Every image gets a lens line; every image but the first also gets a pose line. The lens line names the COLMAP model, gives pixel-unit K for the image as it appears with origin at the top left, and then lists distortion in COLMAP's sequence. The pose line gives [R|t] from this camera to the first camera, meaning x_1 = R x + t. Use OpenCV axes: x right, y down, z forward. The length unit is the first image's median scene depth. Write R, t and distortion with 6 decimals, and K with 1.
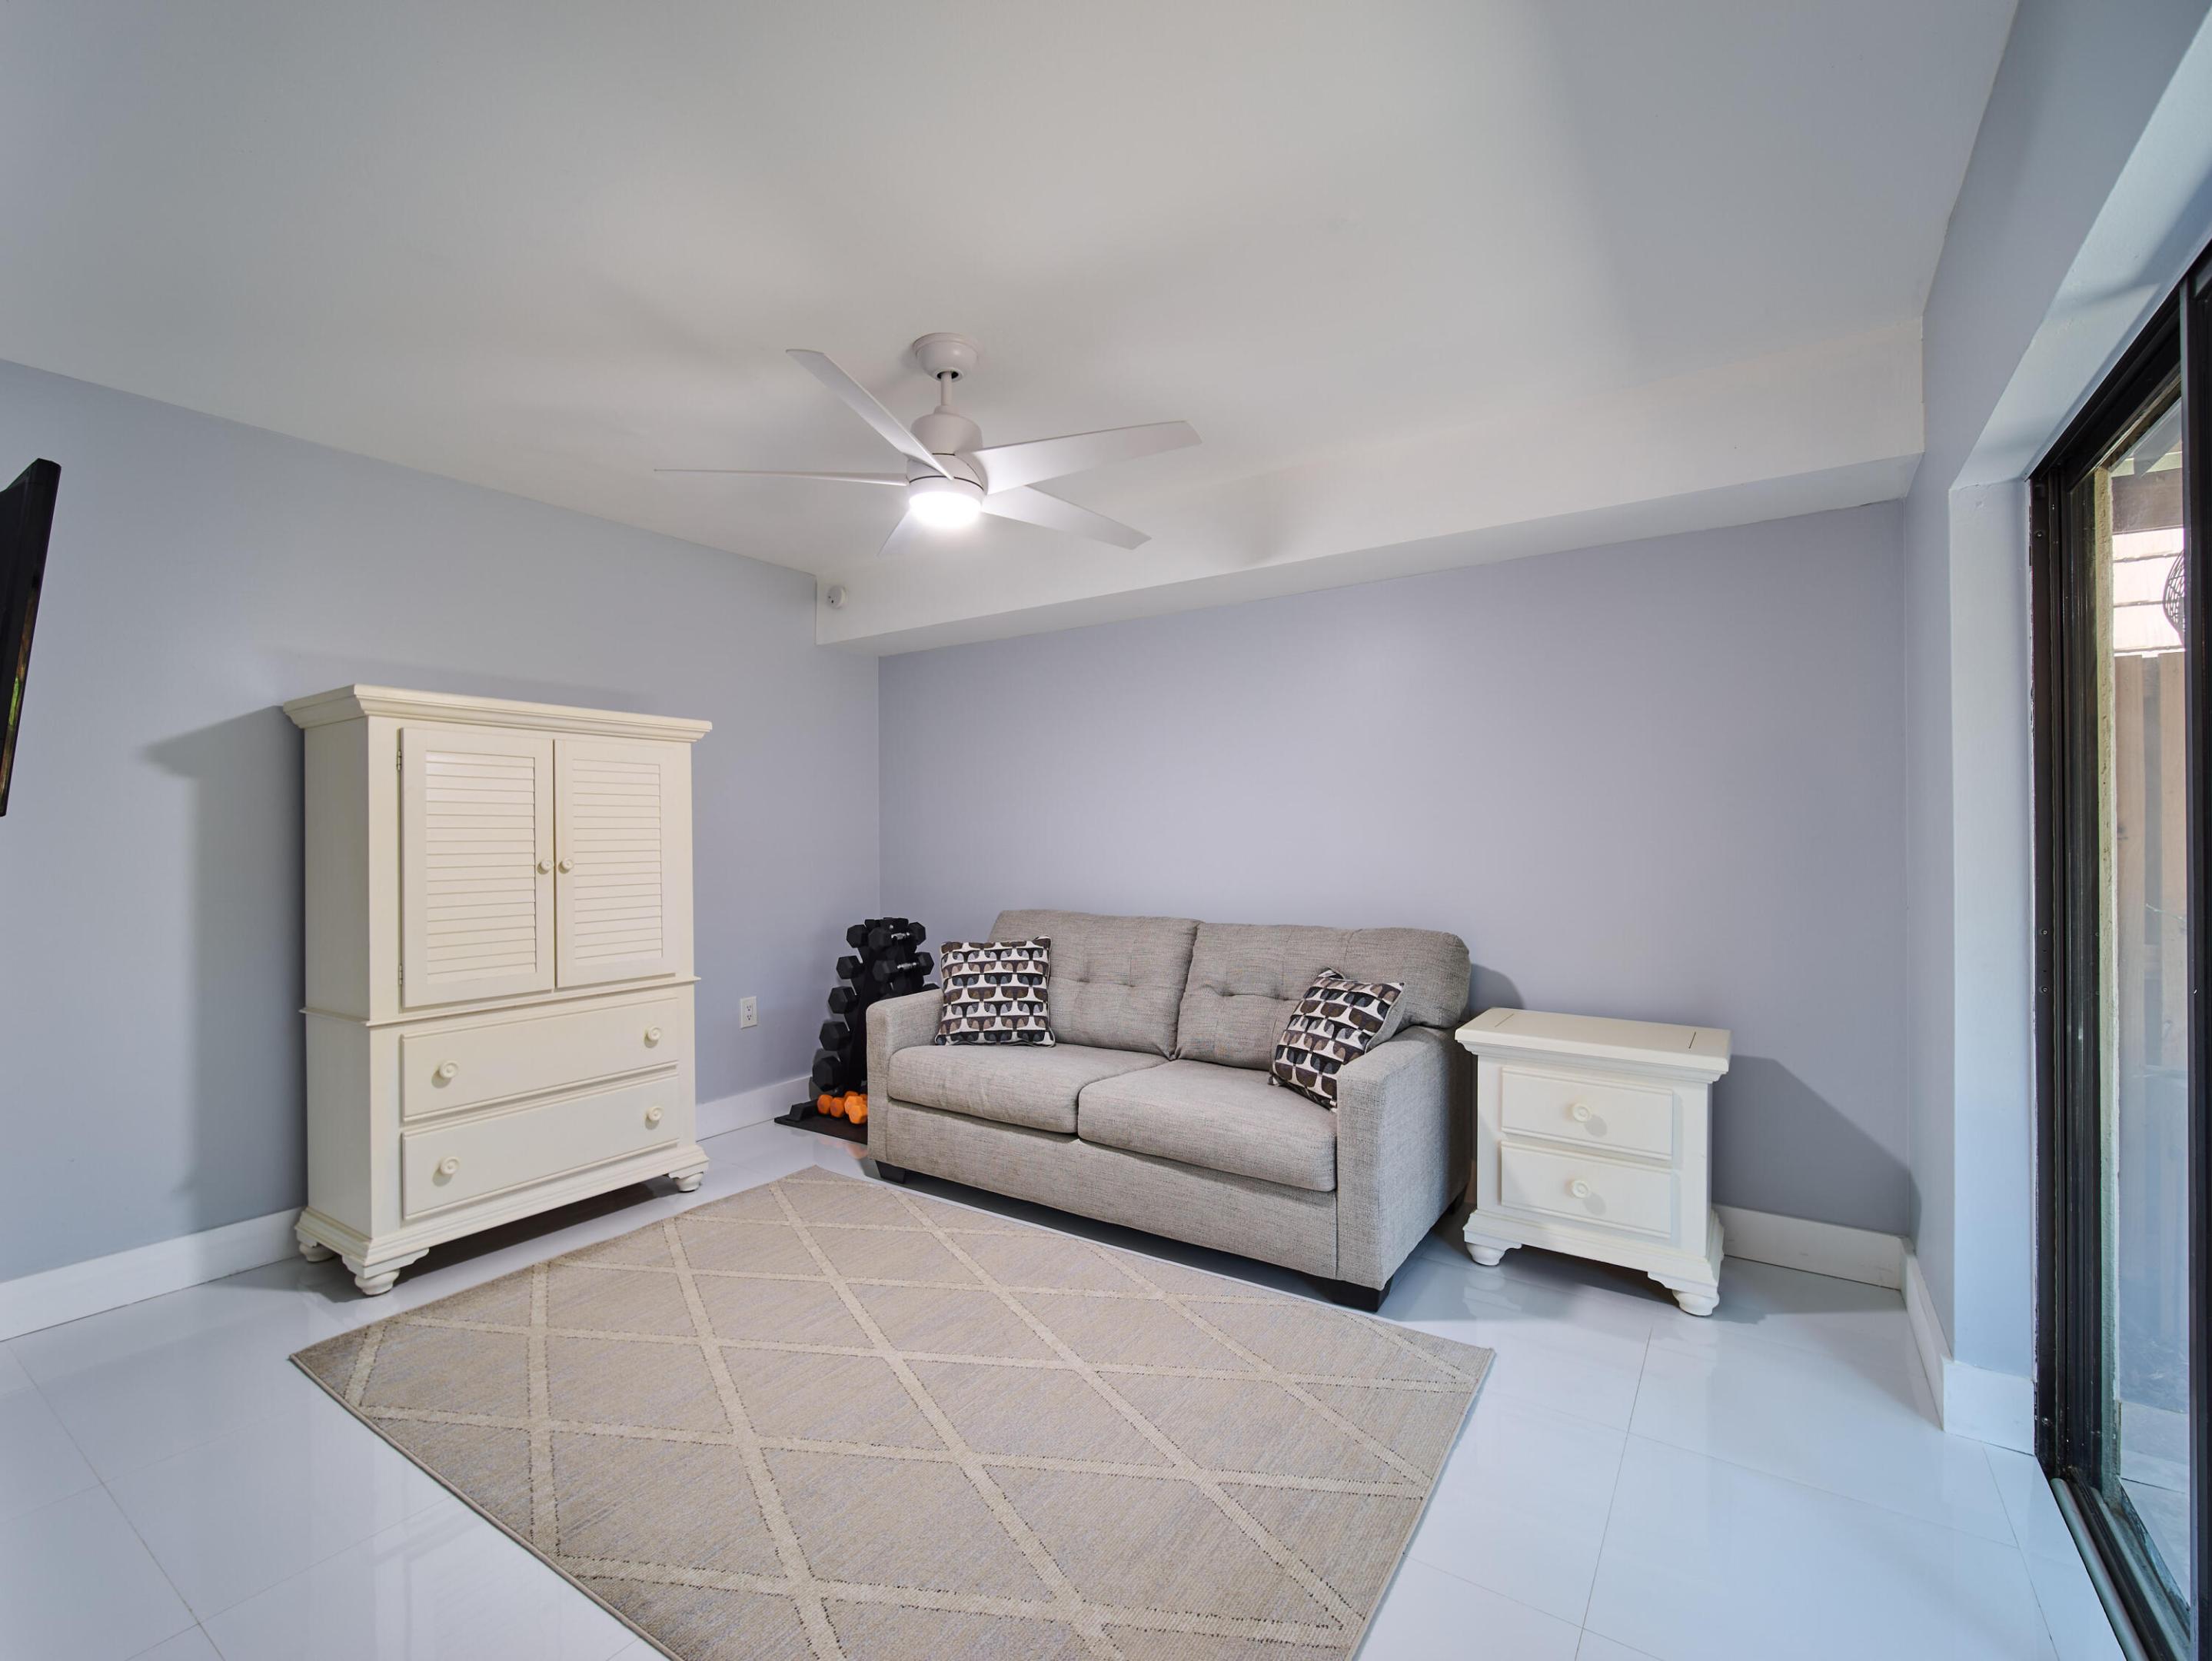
lens RADIAL K [[987.8, 0, 1099.0], [0, 987.8, 817.3], [0, 0, 1]] dist [-0.002677, -0.000493]
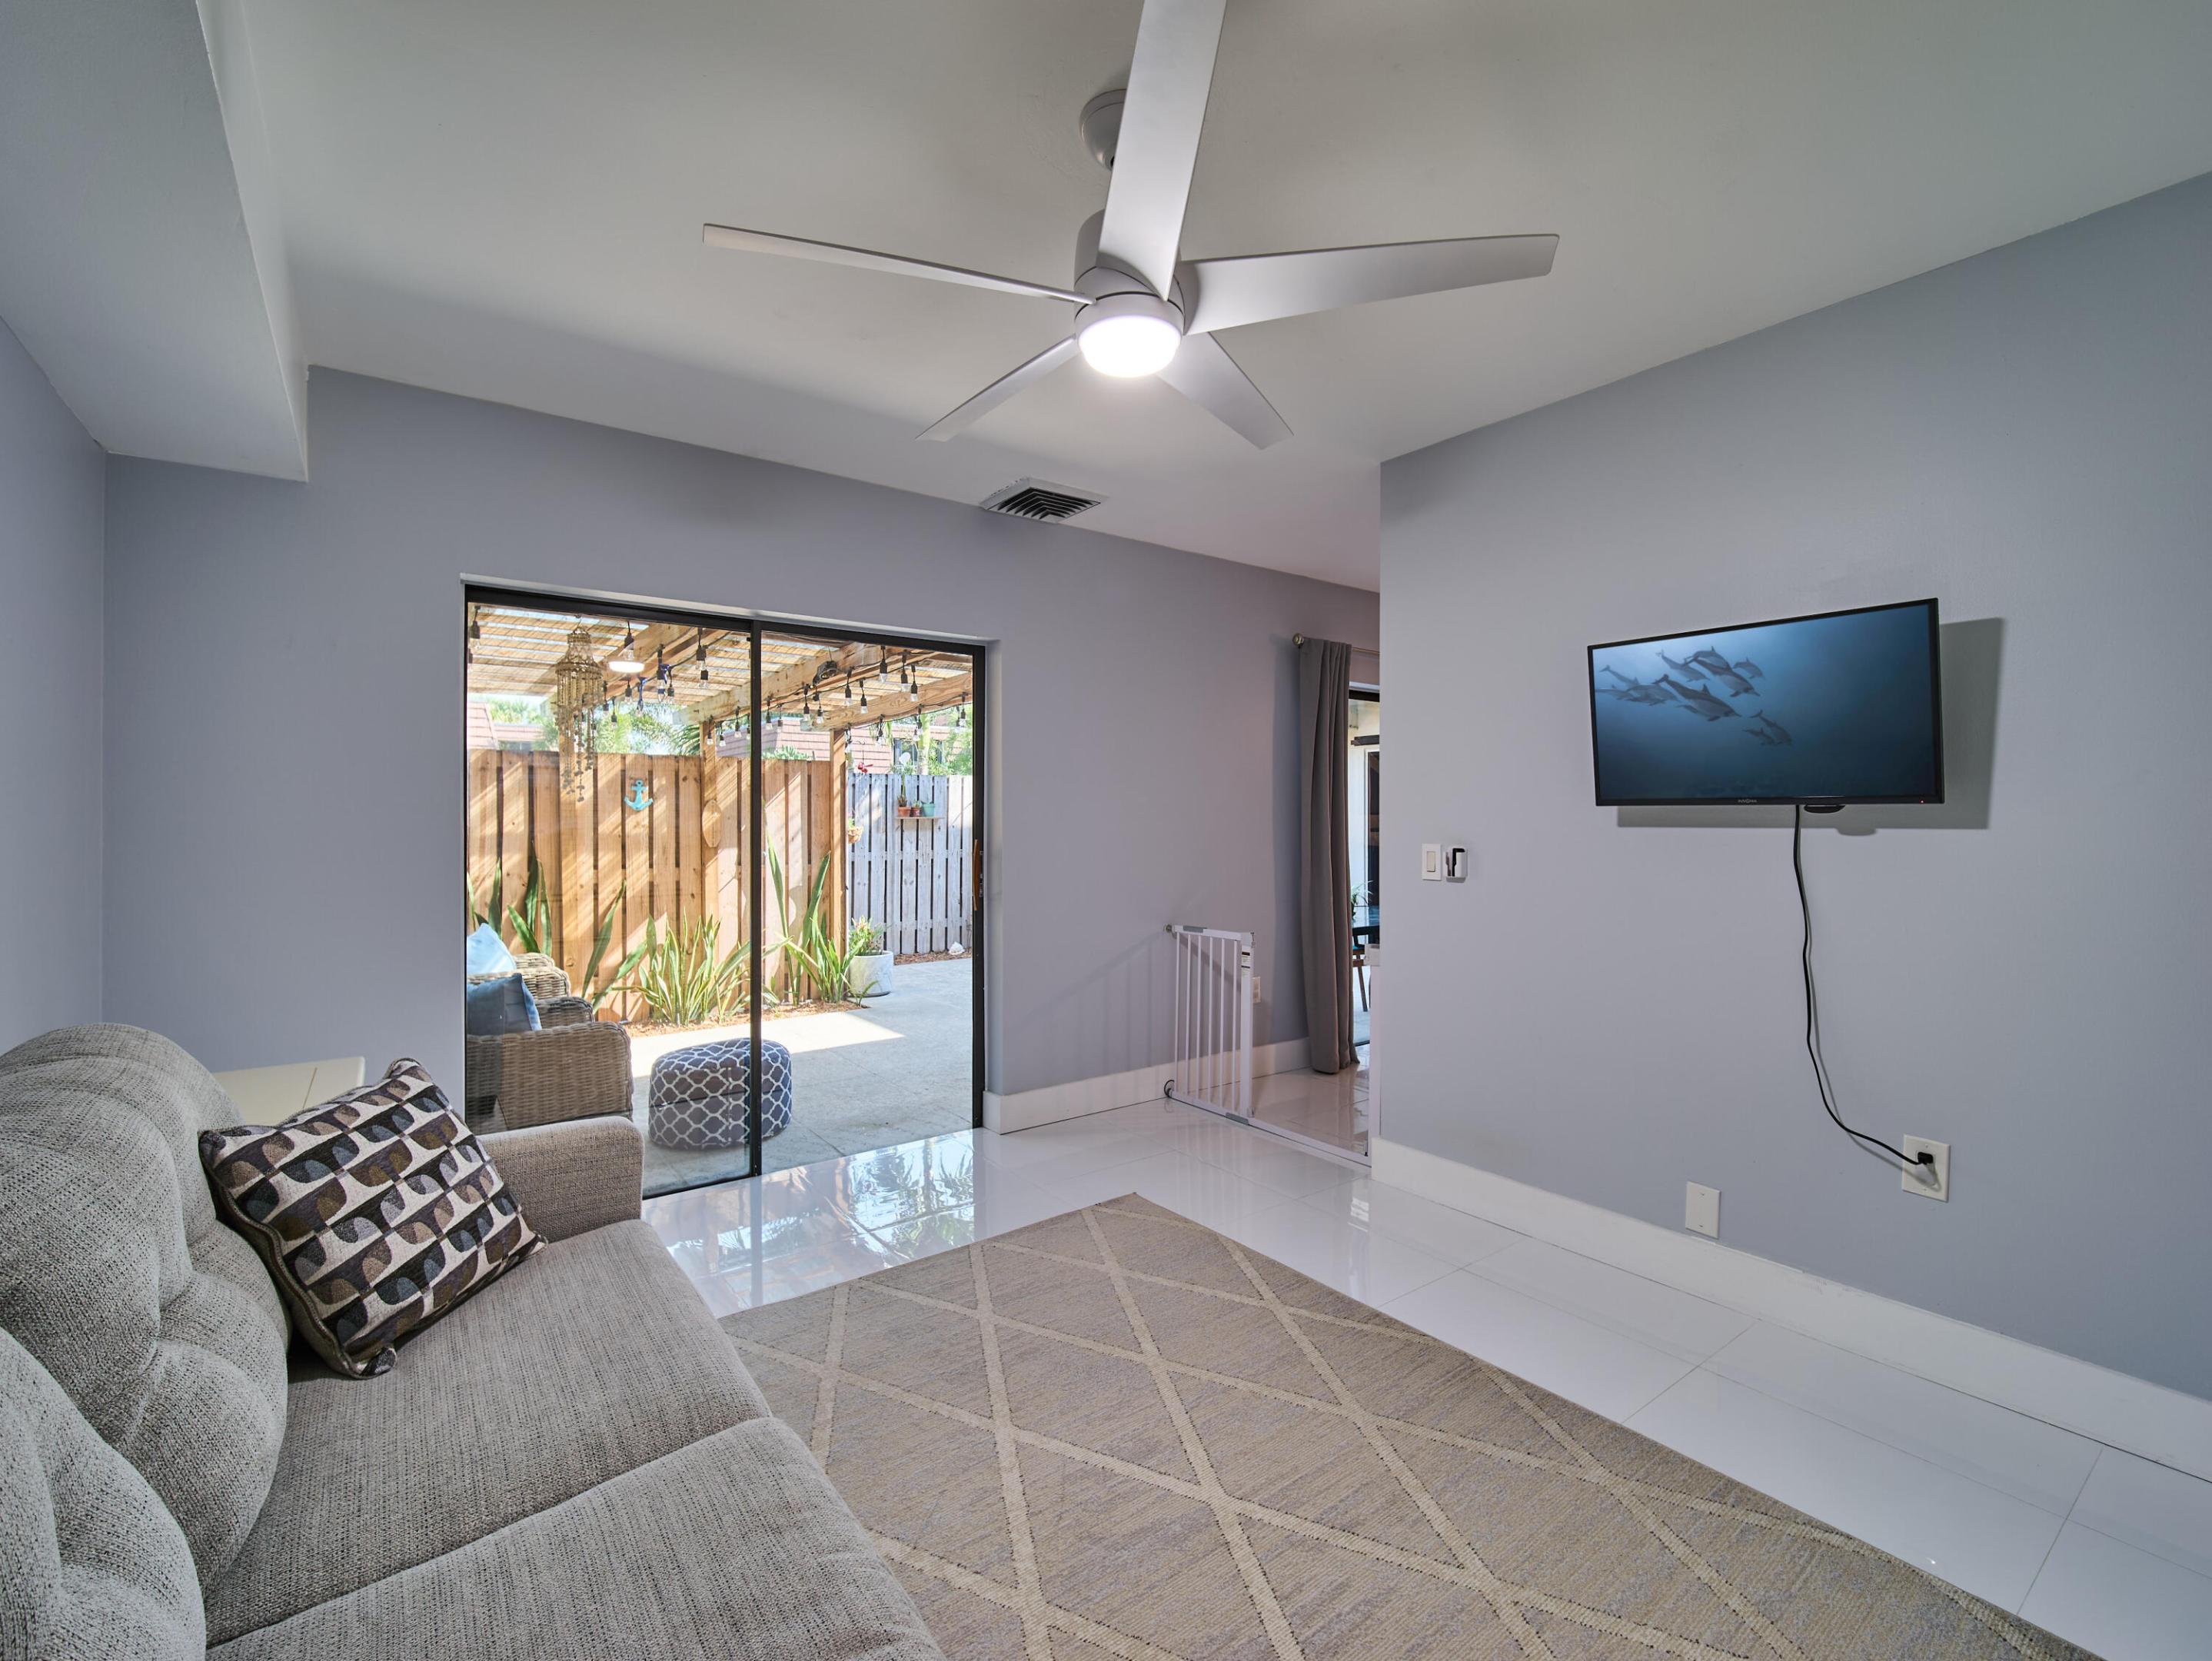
lens RADIAL K [[987.8, 0, 1099.0], [0, 987.8, 817.3], [0, 0, 1]] dist [-0.002677, -0.000493]
pose [[-0.942367, 0.011617, 0.334379, -0.385834], [0.008679, 0.999910, -0.010279, 0.023876], [-0.334468, -0.006784, -0.942383, 1.747083]]
